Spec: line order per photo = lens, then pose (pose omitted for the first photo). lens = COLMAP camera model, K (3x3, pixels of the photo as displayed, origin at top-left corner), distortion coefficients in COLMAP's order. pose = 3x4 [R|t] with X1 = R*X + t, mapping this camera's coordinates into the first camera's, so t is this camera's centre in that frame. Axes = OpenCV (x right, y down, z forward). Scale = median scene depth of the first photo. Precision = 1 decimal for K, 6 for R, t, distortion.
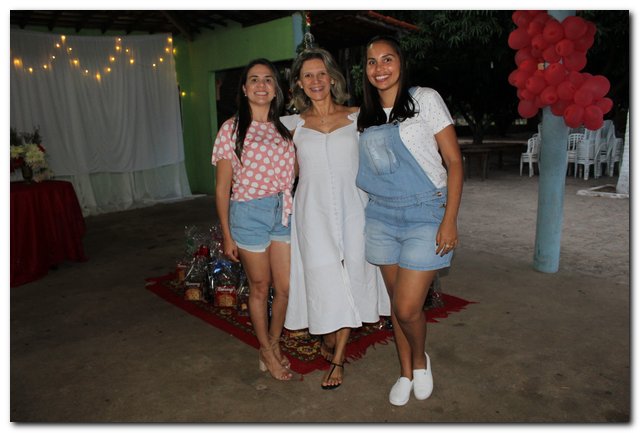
lens RADIAL K [[538.6, 0, 320.0], [0, 538.6, 216.5], [0, 0, 1]] dist [-0.169298, 0.177623]
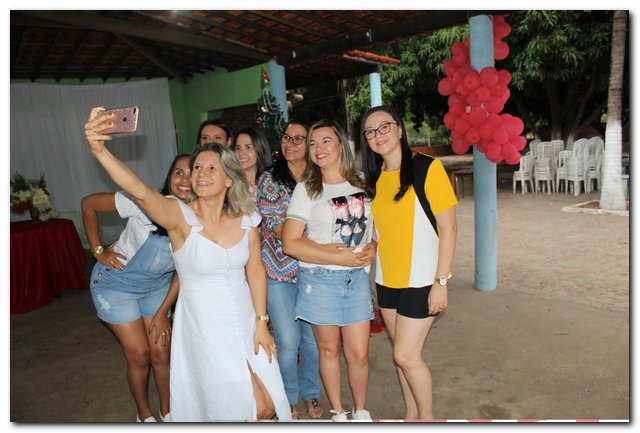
lens RADIAL K [[538.6, 0, 320.0], [0, 538.6, 216.5], [0, 0, 1]] dist [-0.169298, 0.177623]
pose [[0.998904, -0.030198, -0.035764, 0.073582], [0.028898, 0.998923, -0.036314, -0.011683], [0.036822, 0.035241, 0.998700, -0.085888]]
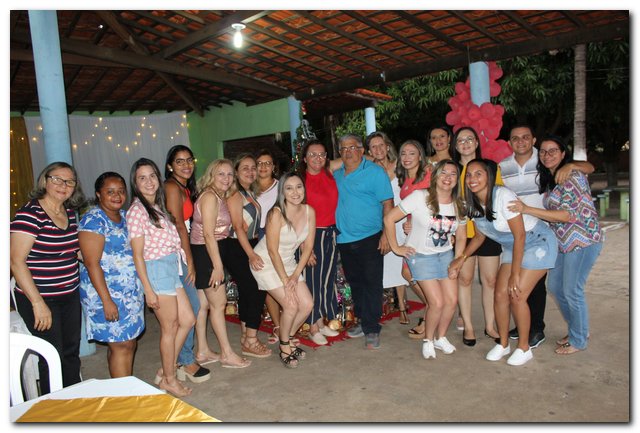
lens RADIAL K [[538.6, 0, 320.0], [0, 538.6, 216.5], [0, 0, 1]] dist [-0.169298, 0.177623]
pose [[0.998864, -0.041368, 0.023665, -0.014002], [0.043475, 0.994349, -0.096855, 0.026345], [-0.019525, 0.097774, 0.995017, -0.216609]]
